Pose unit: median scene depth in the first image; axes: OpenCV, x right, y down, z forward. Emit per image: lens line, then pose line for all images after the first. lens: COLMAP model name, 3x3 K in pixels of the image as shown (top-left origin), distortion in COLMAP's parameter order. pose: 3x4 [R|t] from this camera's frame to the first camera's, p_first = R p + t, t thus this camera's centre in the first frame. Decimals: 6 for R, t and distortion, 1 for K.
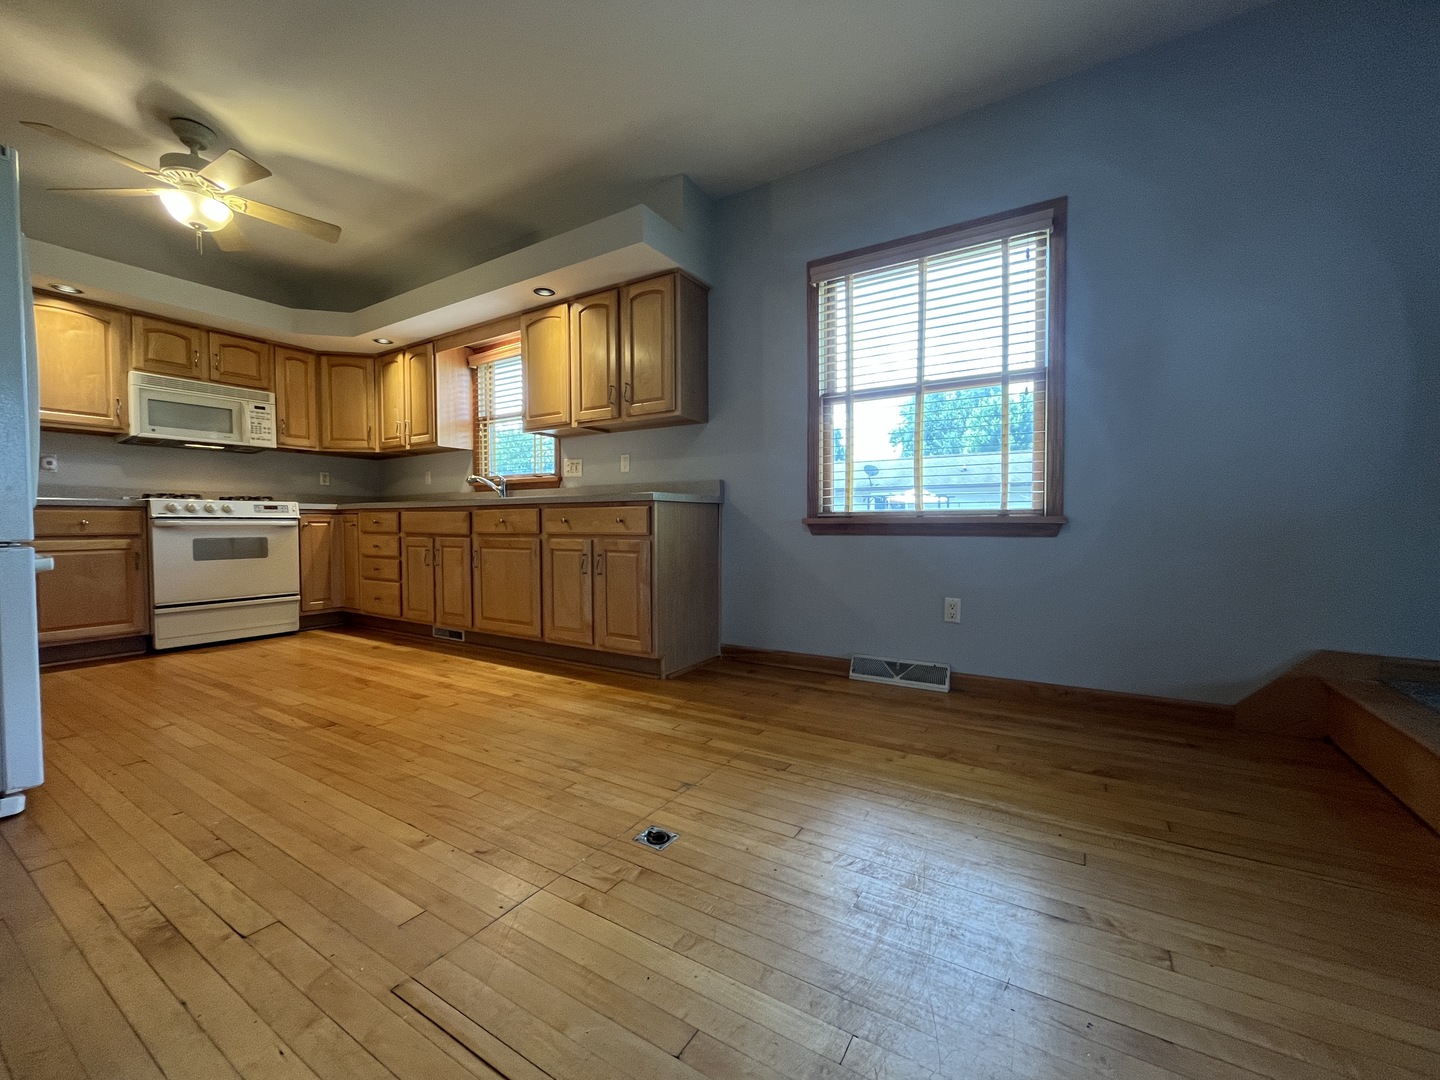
lens RADIAL K [[582.2, 0, 714.8], [0, 582.2, 538.7], [0, 0, 1]] dist [-0.003084, -0.000215]
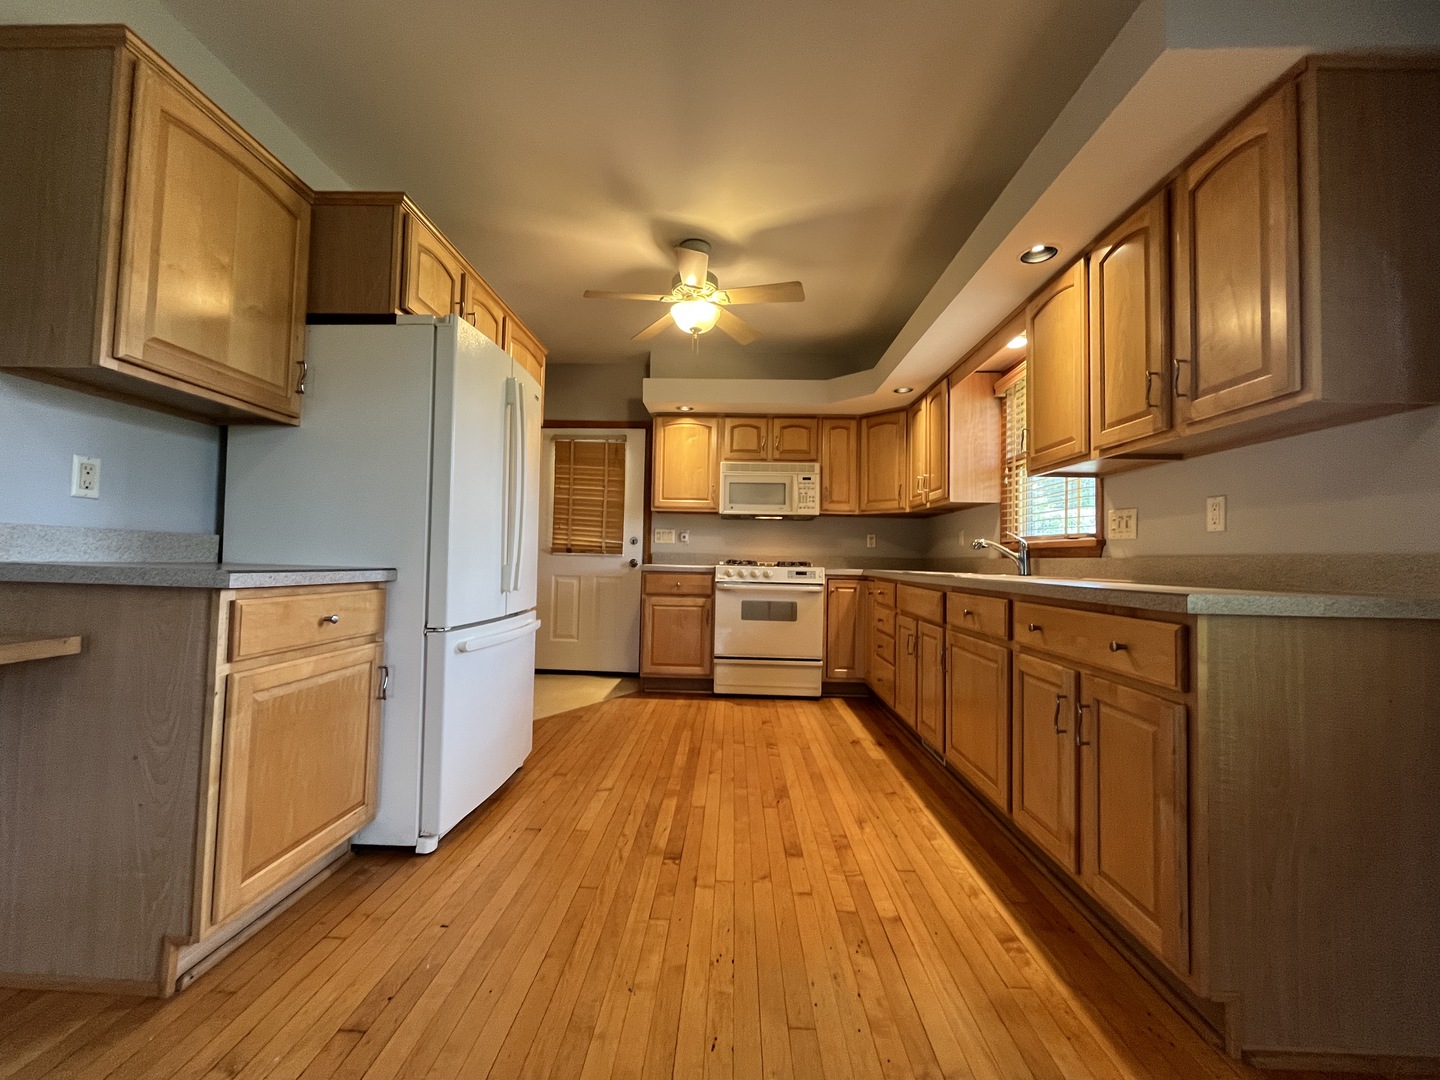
lens RADIAL K [[582.2, 0, 714.8], [0, 582.2, 538.7], [0, 0, 1]] dist [-0.003084, -0.000215]
pose [[0.503970, -0.017739, -0.863539, 0.064051], [-0.046654, 0.997770, -0.047724, -0.062036], [0.862460, 0.064339, 0.502019, 0.358273]]
